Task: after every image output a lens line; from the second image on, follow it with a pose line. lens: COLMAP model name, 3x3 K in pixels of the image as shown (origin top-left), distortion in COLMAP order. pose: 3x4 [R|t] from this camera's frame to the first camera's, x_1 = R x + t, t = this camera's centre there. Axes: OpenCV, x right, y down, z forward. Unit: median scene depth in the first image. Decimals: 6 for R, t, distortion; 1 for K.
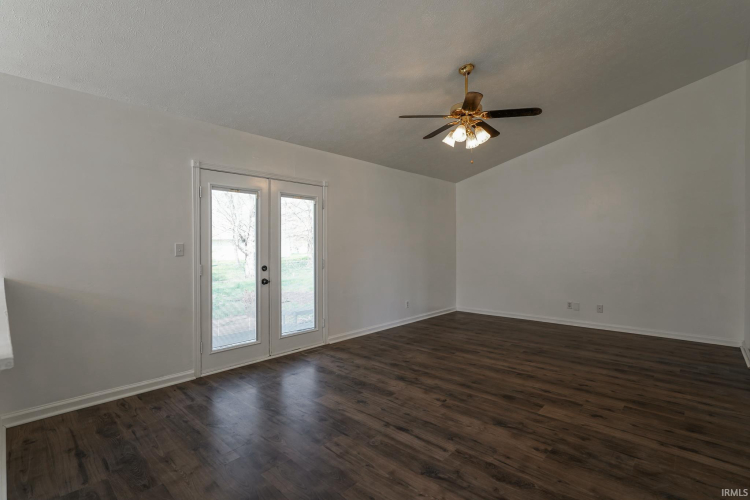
lens RADIAL K [[351.6, 0, 373.9], [0, 351.6, 249.0], [0, 0, 1]] dist [-0.007480, 0.003696]
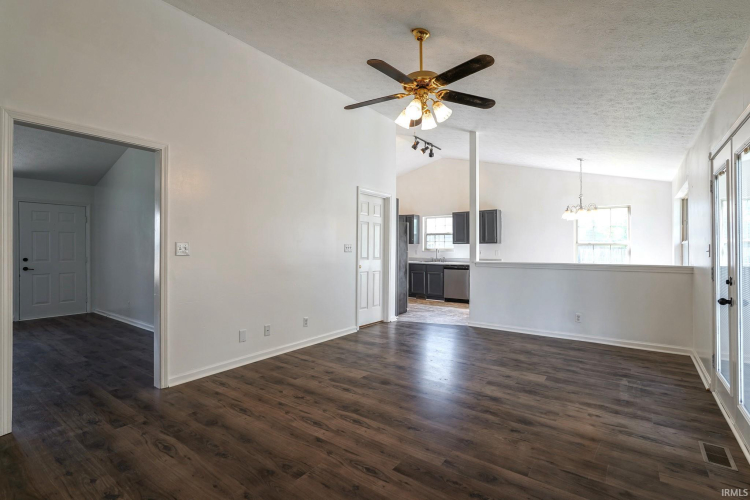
lens RADIAL K [[351.6, 0, 375.5], [0, 351.6, 248.9], [0, 0, 1]] dist [-0.007480, 0.003696]
pose [[-0.992546, 0.003504, -0.121823, 0.479428], [0.003020, 0.999987, 0.004158, -0.010030], [0.121836, 0.003759, -0.992543, 1.836740]]
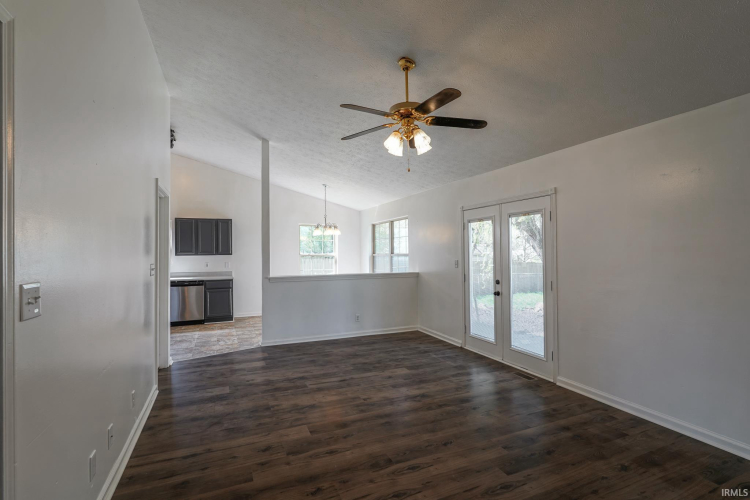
lens RADIAL K [[351.6, 0, 371.7], [0, 351.6, 247.6], [0, 0, 1]] dist [-0.007480, 0.003696]
pose [[-0.399837, -0.006731, -0.916562, 1.095146], [0.004271, 0.999948, -0.009207, -0.059610], [0.916576, -0.007596, -0.399788, 1.282536]]
